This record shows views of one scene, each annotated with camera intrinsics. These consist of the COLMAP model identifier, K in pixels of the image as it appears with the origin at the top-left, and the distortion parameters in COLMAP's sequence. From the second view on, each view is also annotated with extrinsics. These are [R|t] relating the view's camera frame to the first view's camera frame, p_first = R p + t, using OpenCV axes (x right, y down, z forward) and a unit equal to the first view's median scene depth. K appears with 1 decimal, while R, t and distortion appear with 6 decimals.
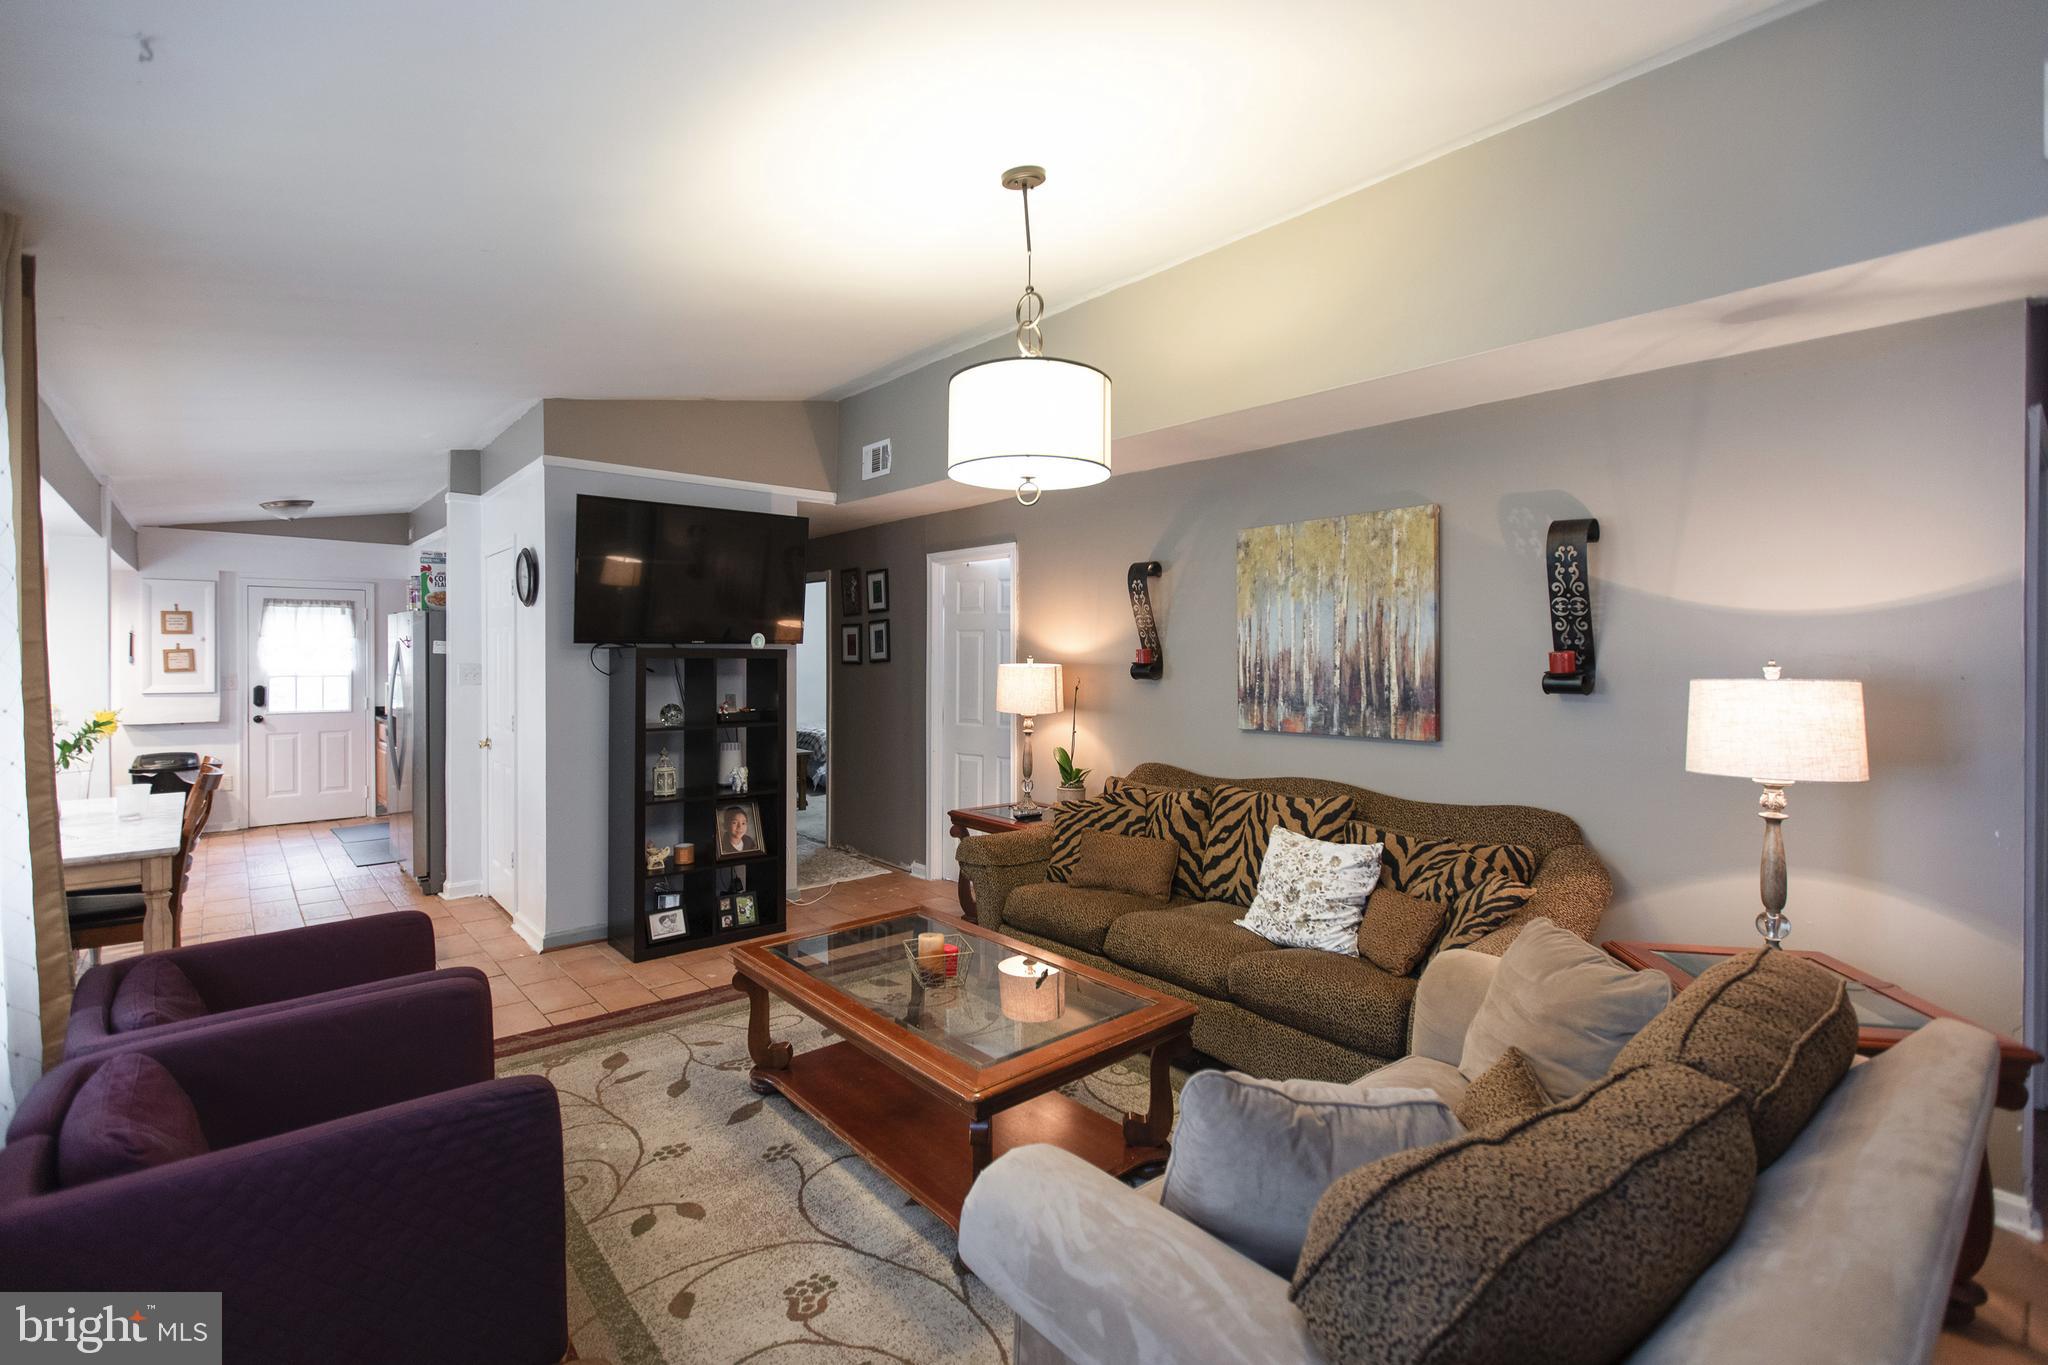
lens RADIAL K [[933.9, 0, 1020.6], [0, 933.9, 661.1], [0, 0, 1]] dist [-0.003191, -0.000696]
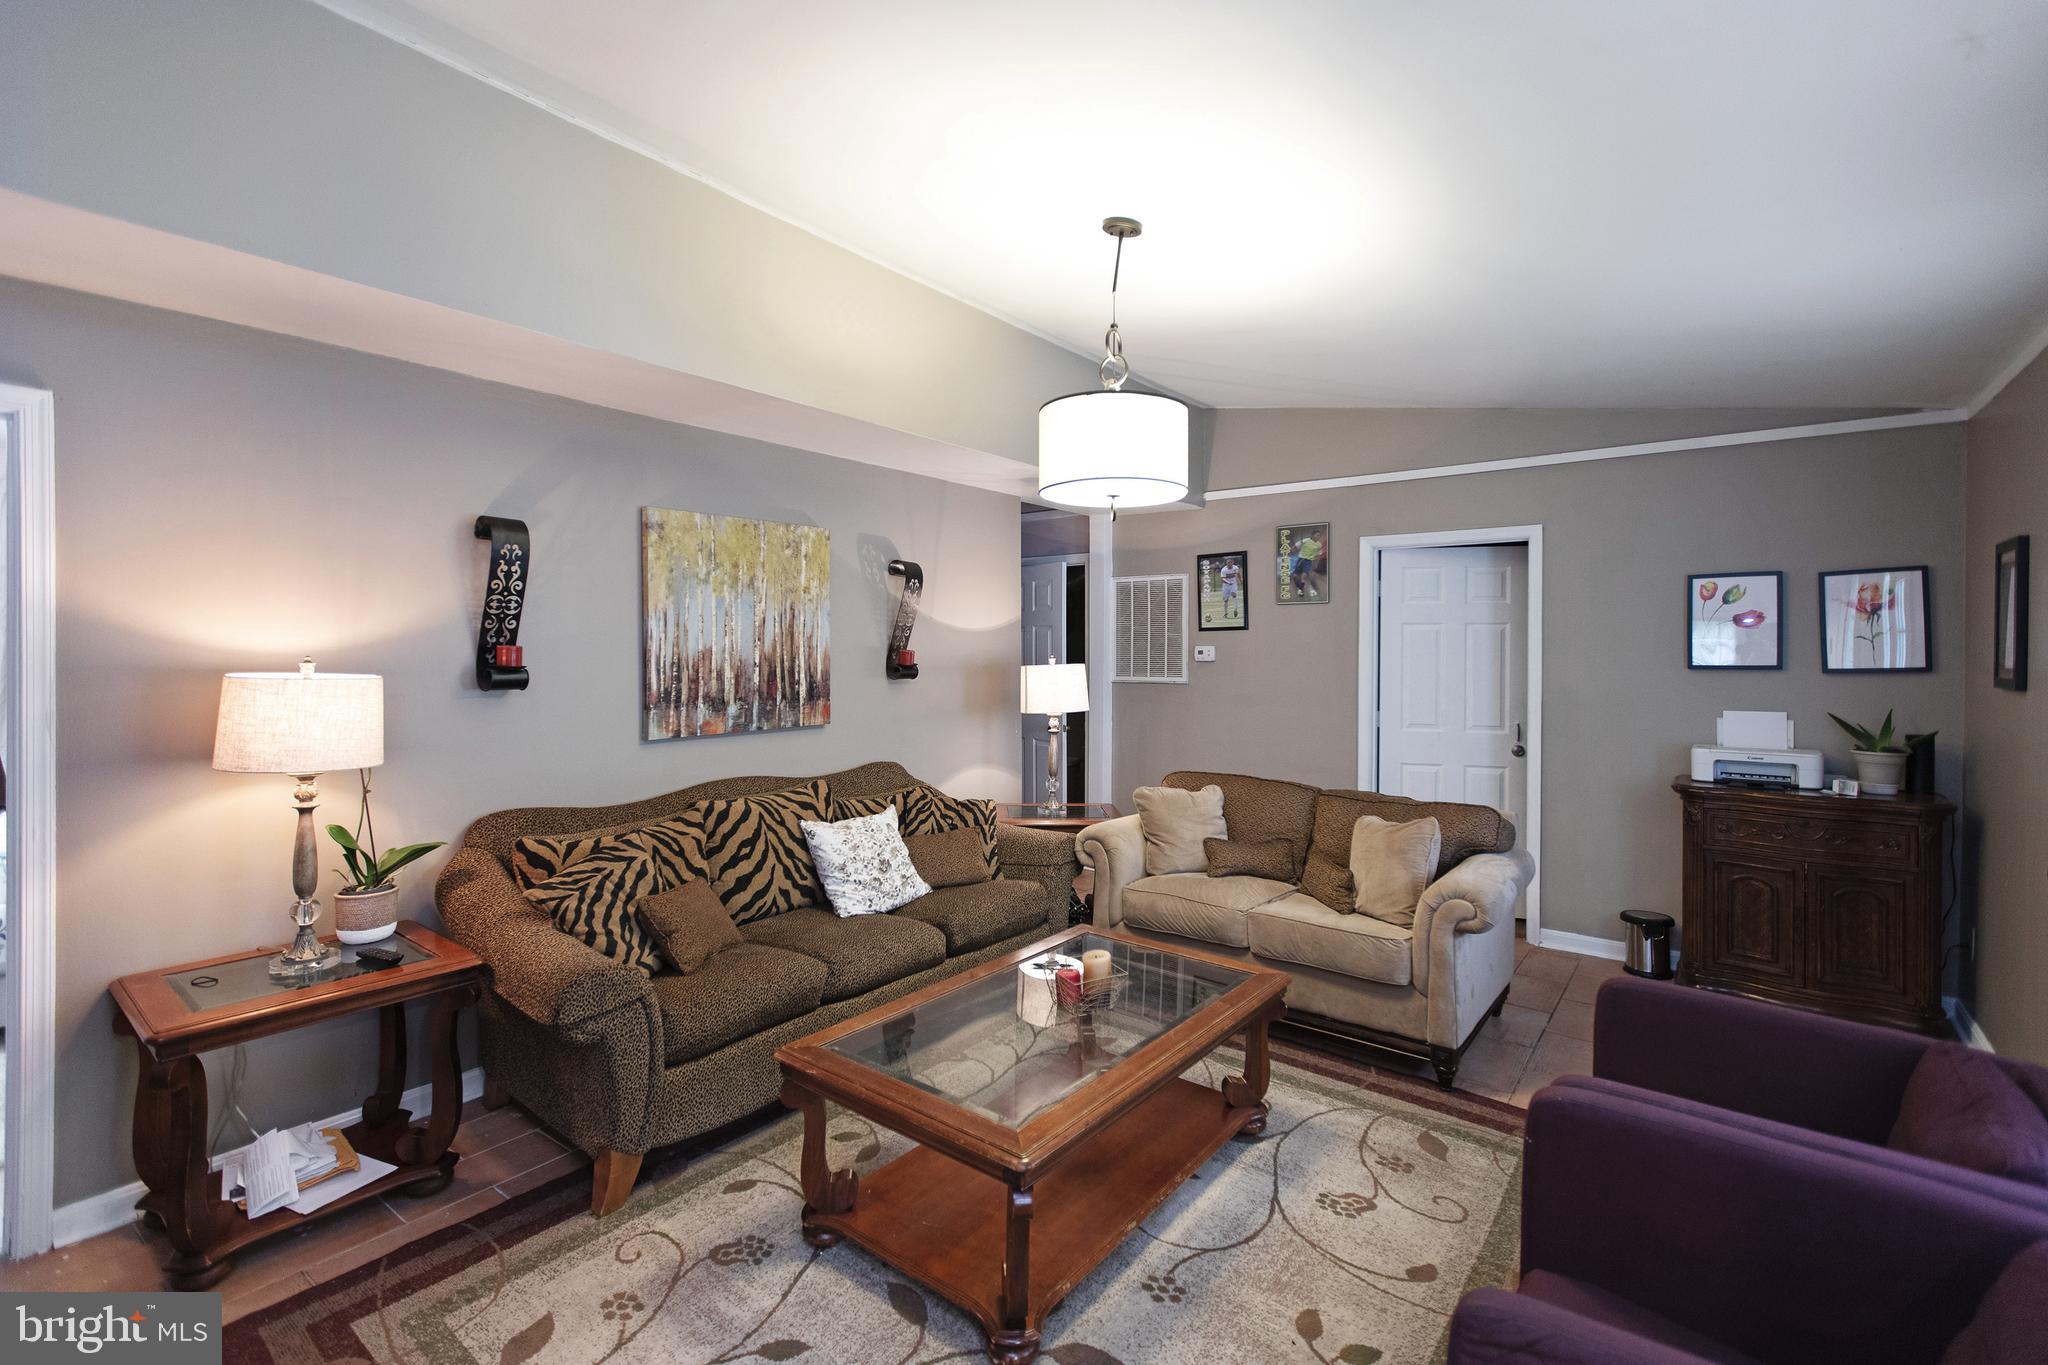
lens RADIAL K [[901.4, 0, 1029.1], [0, 901.4, 653.7], [0, 0, 1]] dist [0.003285, 0.000445]
pose [[-0.199428, -0.005391, 0.979898, -0.704644], [0.006132, 0.999958, 0.006750, -0.010829], [-0.979893, 0.007355, -0.199387, 0.905310]]
